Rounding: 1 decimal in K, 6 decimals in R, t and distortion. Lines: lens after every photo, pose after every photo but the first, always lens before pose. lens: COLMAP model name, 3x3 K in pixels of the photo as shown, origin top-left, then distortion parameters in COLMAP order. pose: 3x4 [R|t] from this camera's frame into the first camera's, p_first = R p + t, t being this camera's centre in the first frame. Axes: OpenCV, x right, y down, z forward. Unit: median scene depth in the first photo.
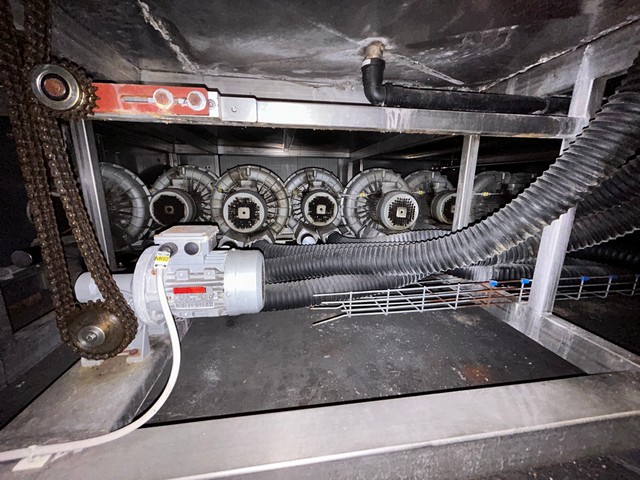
lens RADIAL K [[260.3, 0, 320.0], [0, 260.3, 240.0], [0, 0, 1]] dist [0.001162, 0.000683]
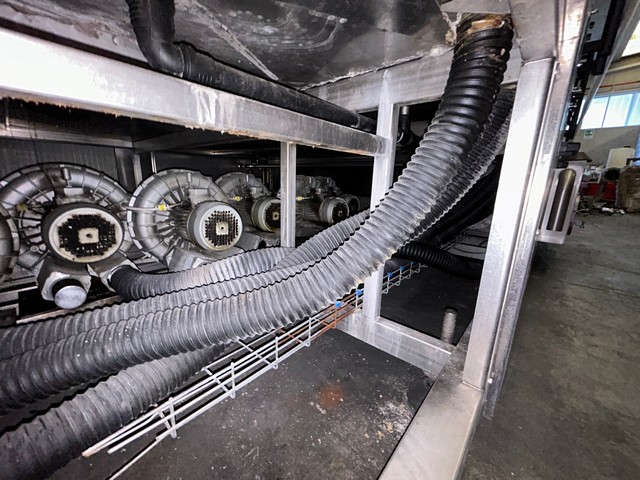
lens RADIAL K [[260.3, 0, 320.0], [0, 260.3, 240.0], [0, 0, 1]] dist [0.001162, 0.000683]
pose [[0.762696, -0.137534, 0.631964, 0.032466], [0.123428, 0.990122, 0.066519, -0.086271], [-0.634870, 0.027268, 0.772137, 0.193001]]
